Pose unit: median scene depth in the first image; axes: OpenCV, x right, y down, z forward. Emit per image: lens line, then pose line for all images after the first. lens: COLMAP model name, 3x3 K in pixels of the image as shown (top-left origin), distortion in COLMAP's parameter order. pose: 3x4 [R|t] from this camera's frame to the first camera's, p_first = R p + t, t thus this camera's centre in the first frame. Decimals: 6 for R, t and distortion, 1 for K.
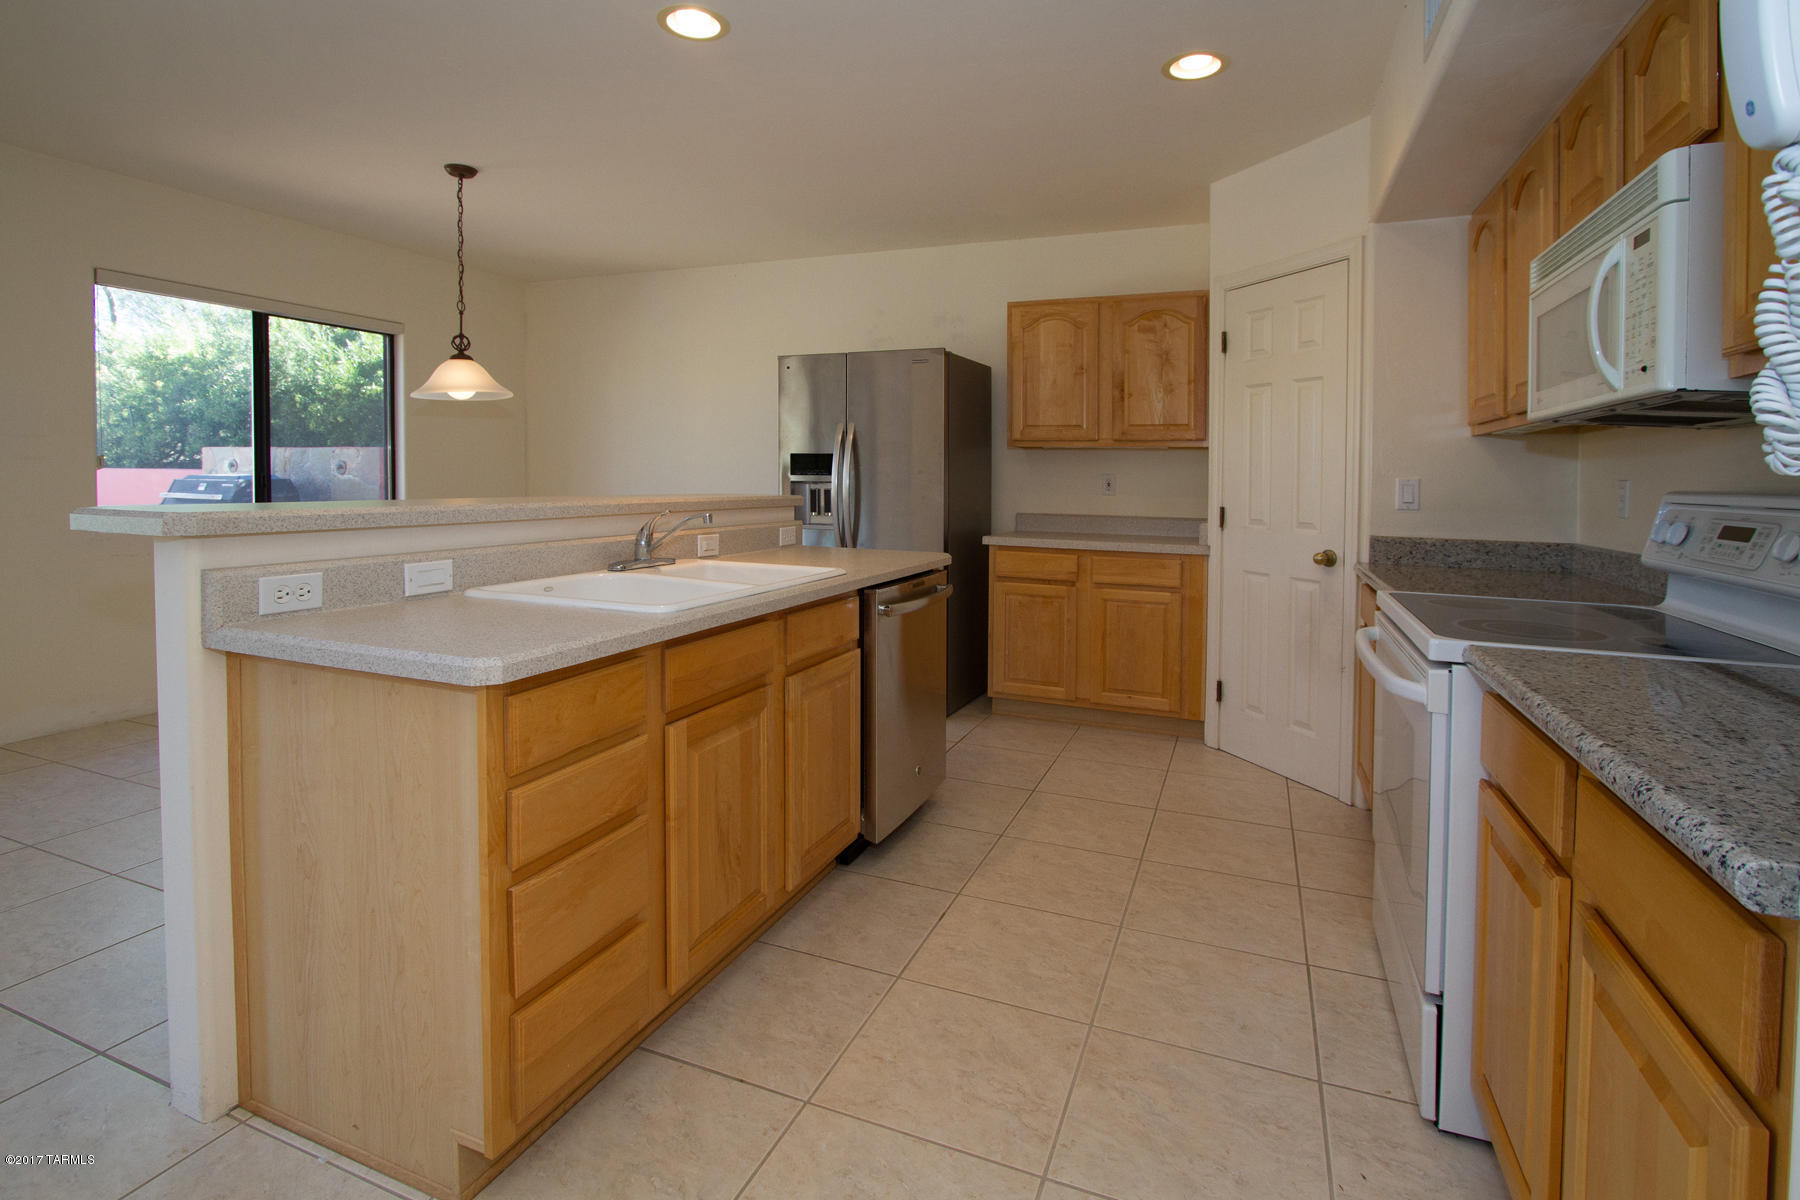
lens RADIAL K [[813.6, 0, 905.4], [0, 813.6, 466.3], [0, 0, 1]] dist [-0.014074, 0.000115]
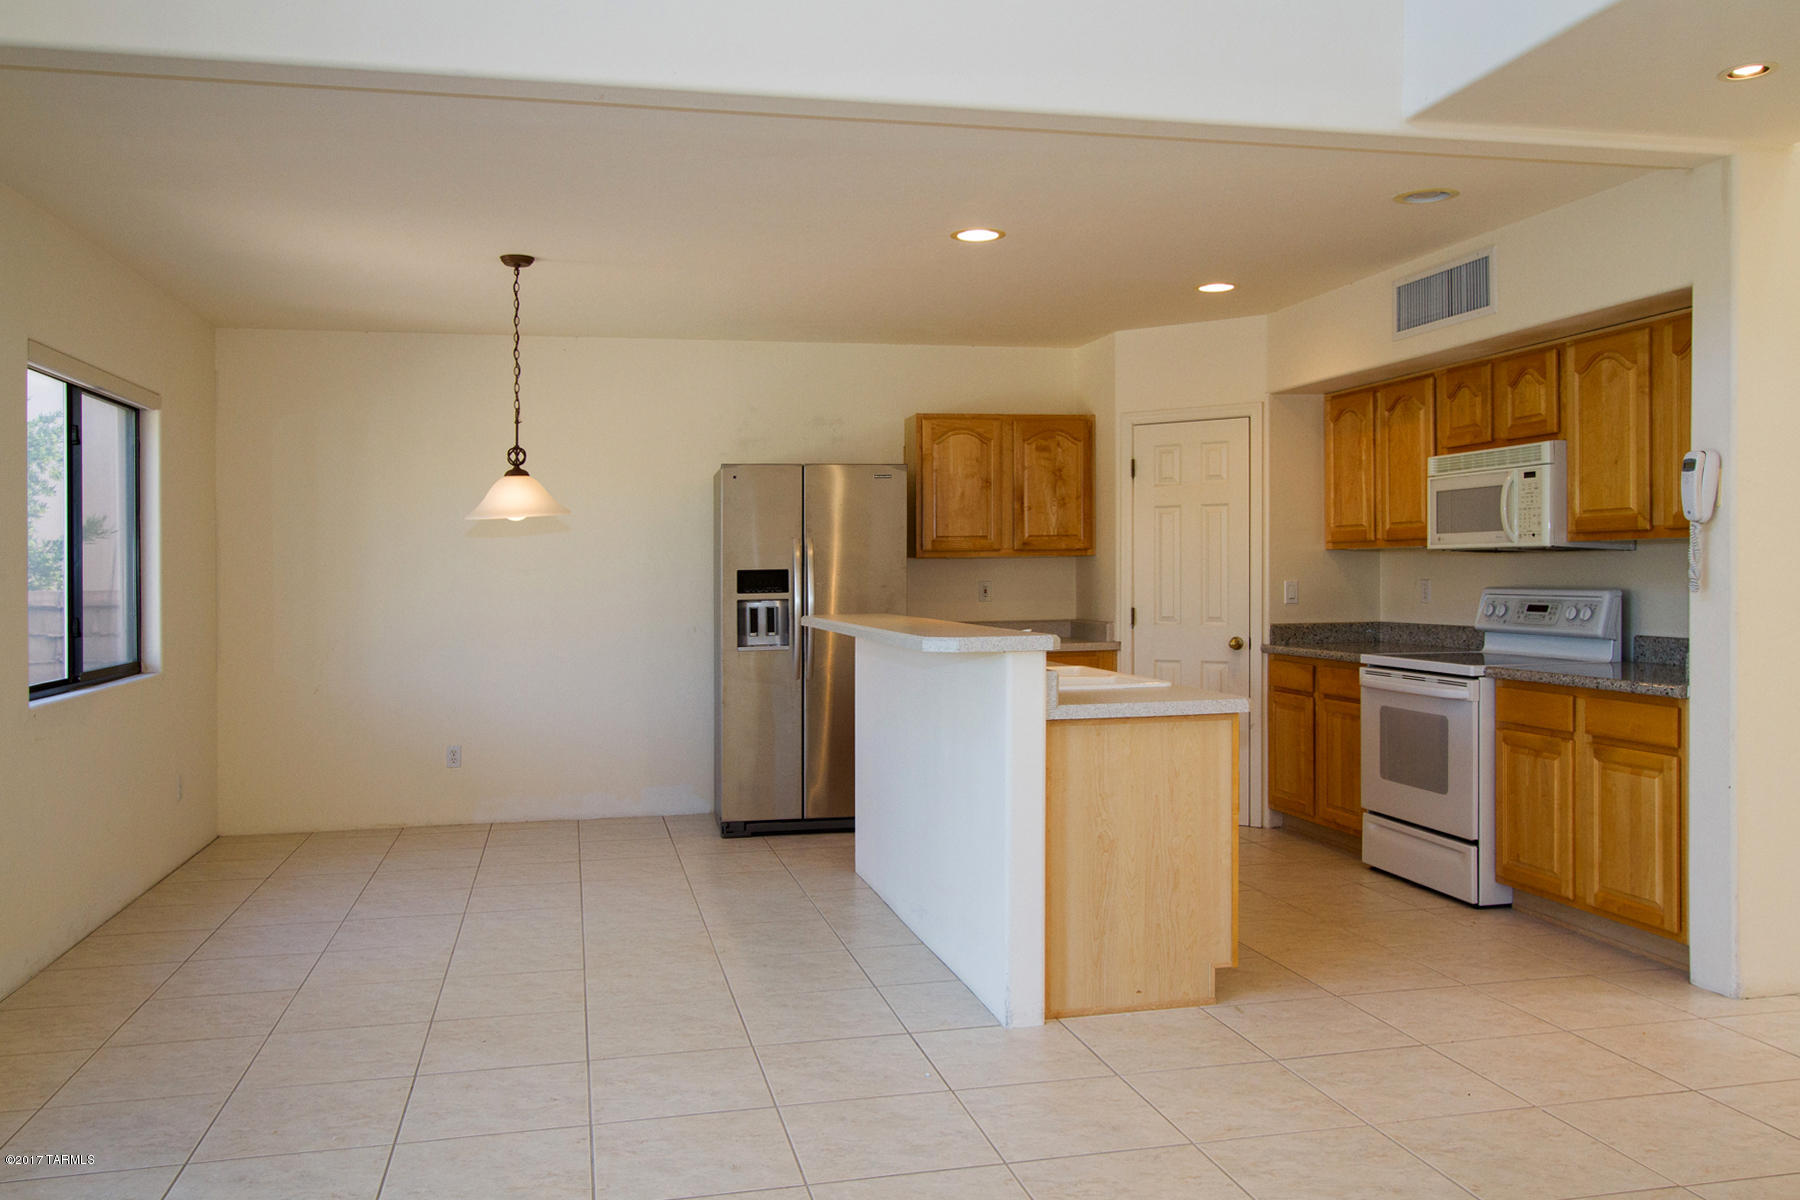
lens RADIAL K [[1407.5, 0, 791.9], [0, 1407.5, 528.2], [0, 0, 1]] dist [-0.006032, 0.005818]
pose [[0.832493, -0.011782, 0.553911, -1.142092], [0.019280, 0.999784, -0.007710, -0.058467], [-0.553700, 0.017098, 0.832540, -0.424223]]
